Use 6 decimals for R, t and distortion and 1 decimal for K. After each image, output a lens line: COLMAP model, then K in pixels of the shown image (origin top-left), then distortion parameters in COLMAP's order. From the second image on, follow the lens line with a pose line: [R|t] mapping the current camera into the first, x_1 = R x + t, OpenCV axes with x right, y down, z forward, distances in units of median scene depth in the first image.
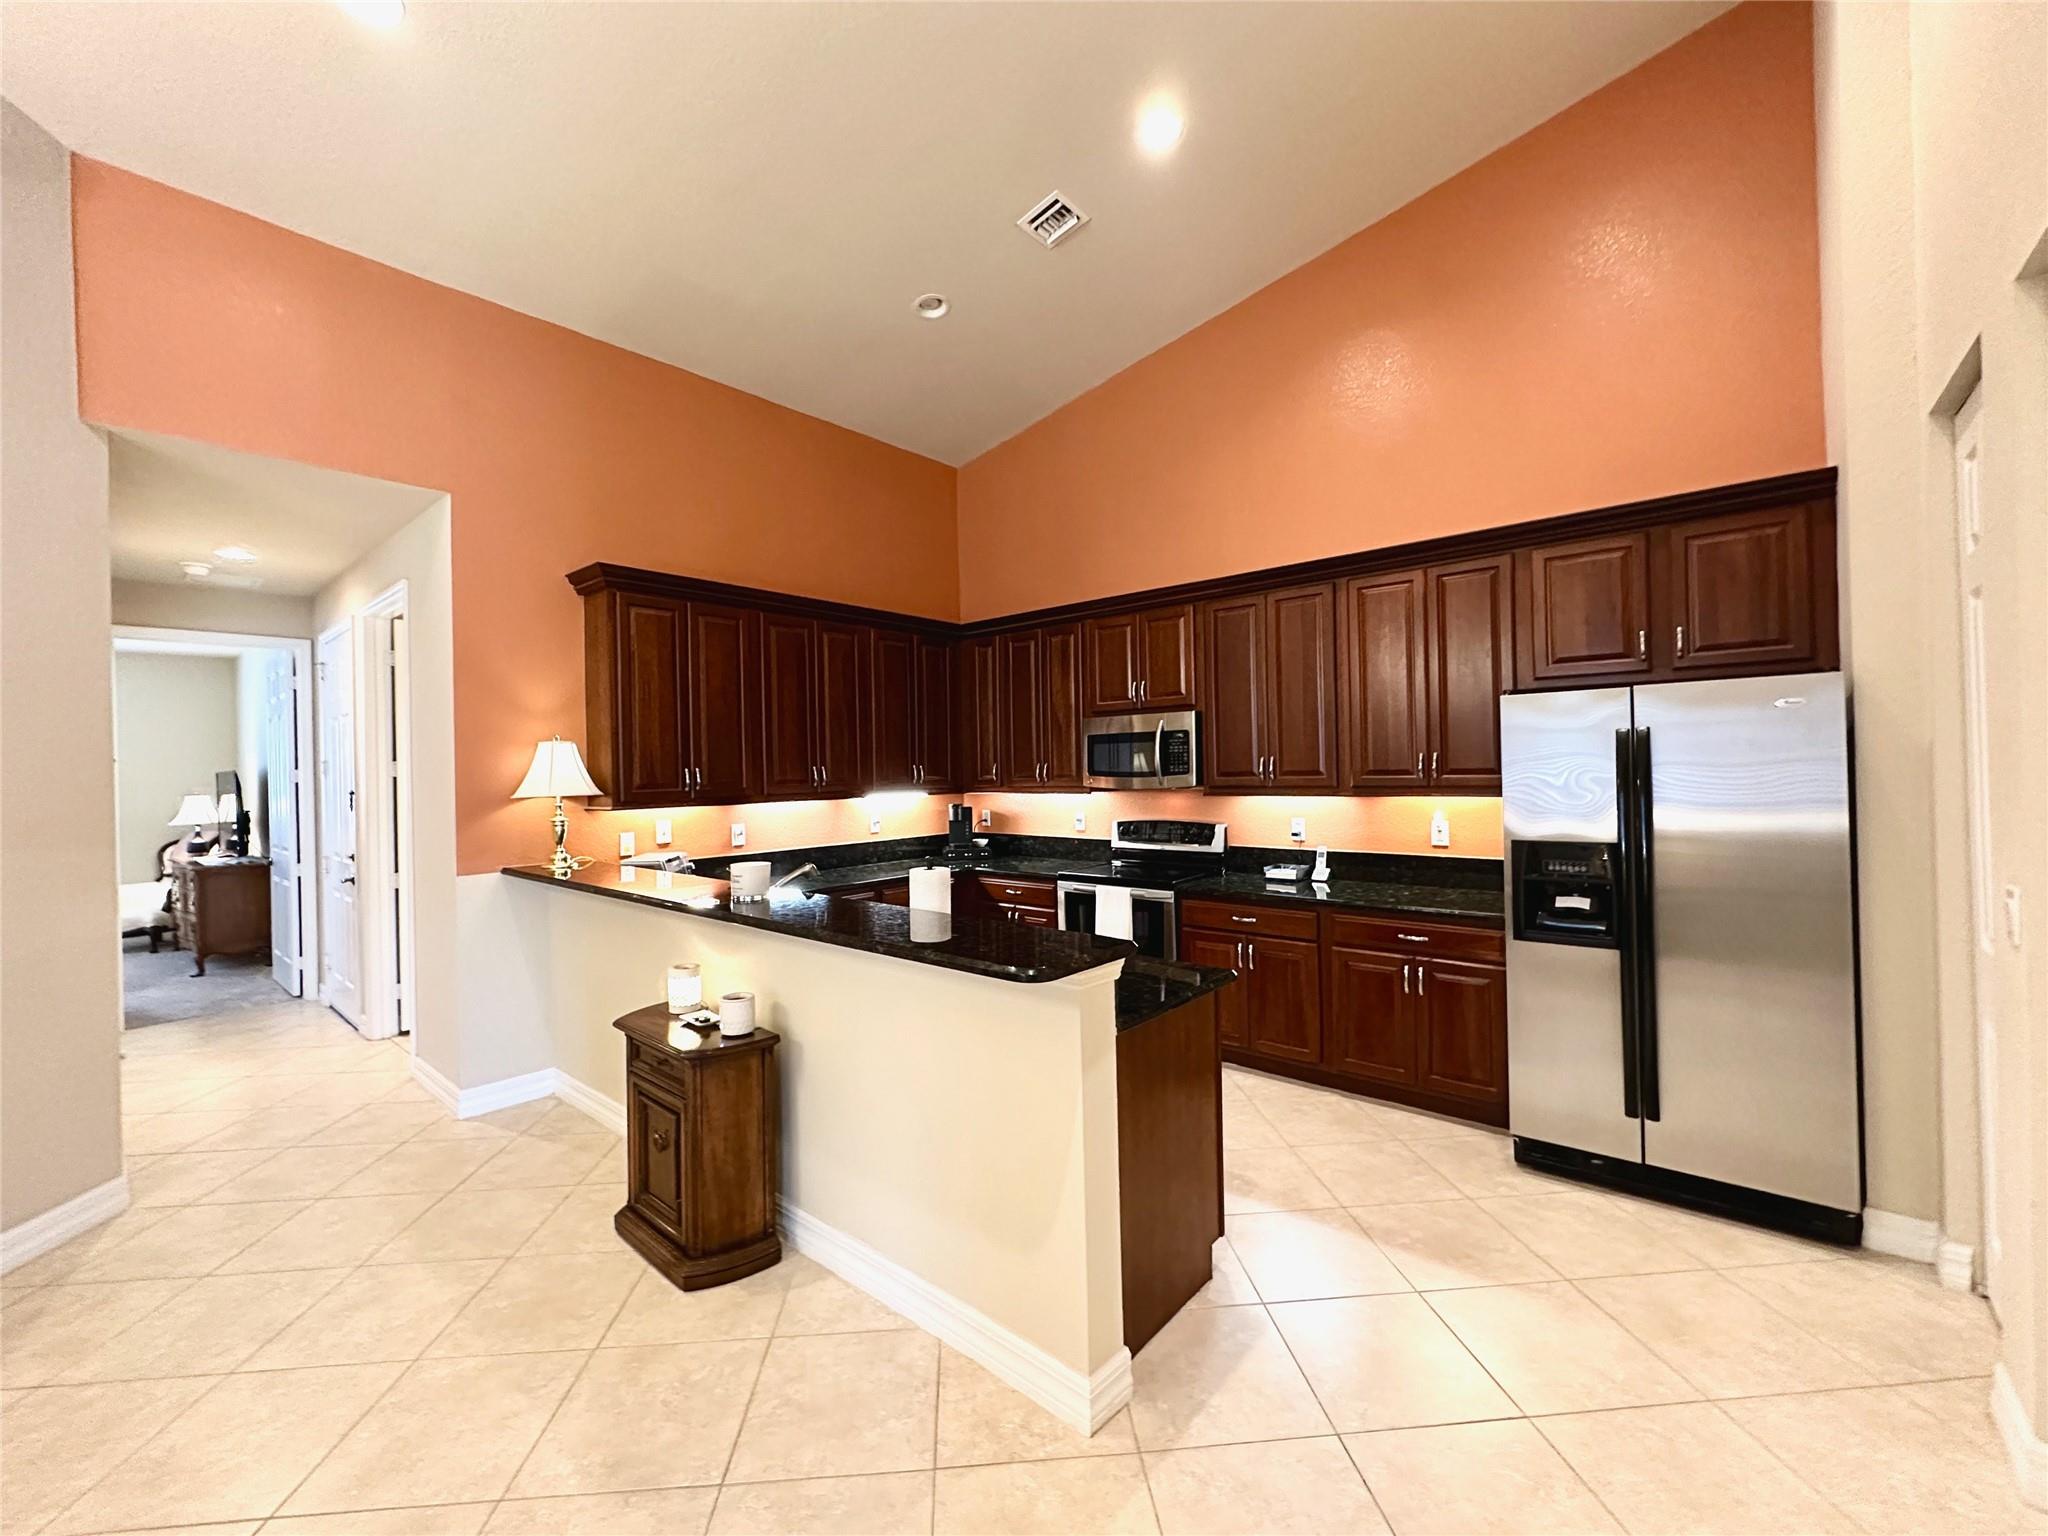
lens RADIAL K [[817.4, 0, 1024.2], [0, 817.4, 769.6], [0, 0, 1]] dist [-0.004699, 0.001078]
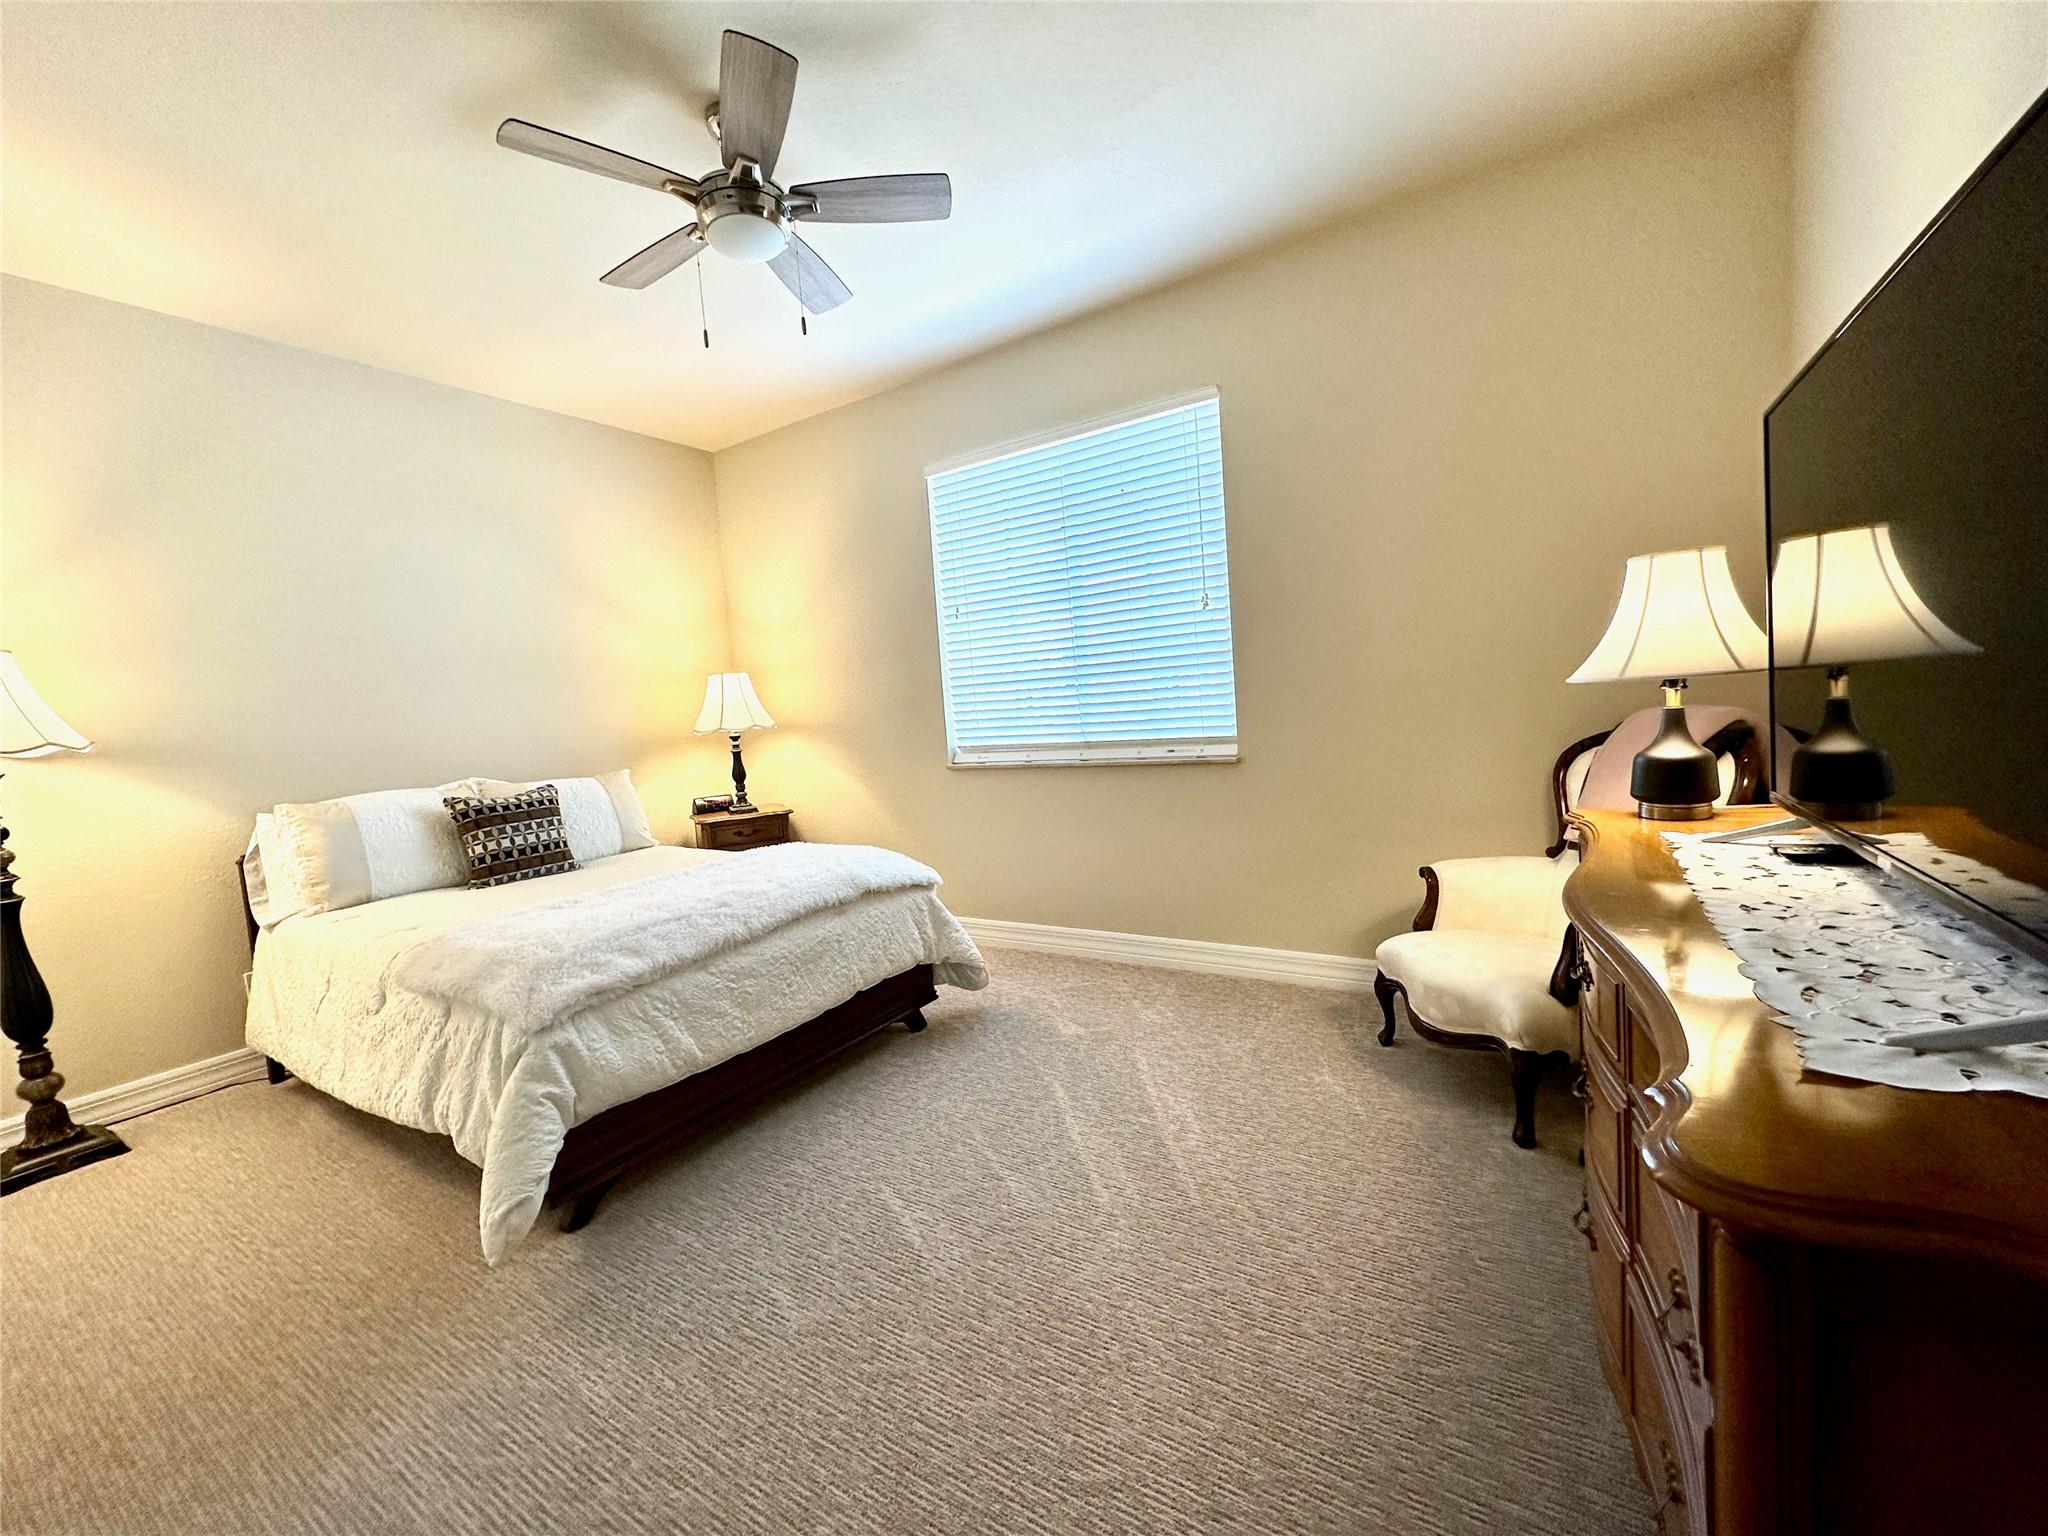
lens RADIAL K [[817.4, 0, 1015.2], [0, 817.4, 771.4], [0, 0, 1]] dist [-0.004699, 0.001078]
pose [[0.134711, 0.102535, -0.985566, -1.565624], [0.068065, 0.991325, 0.112437, 0.105282], [0.988544, -0.082229, 0.126563, 1.515396]]
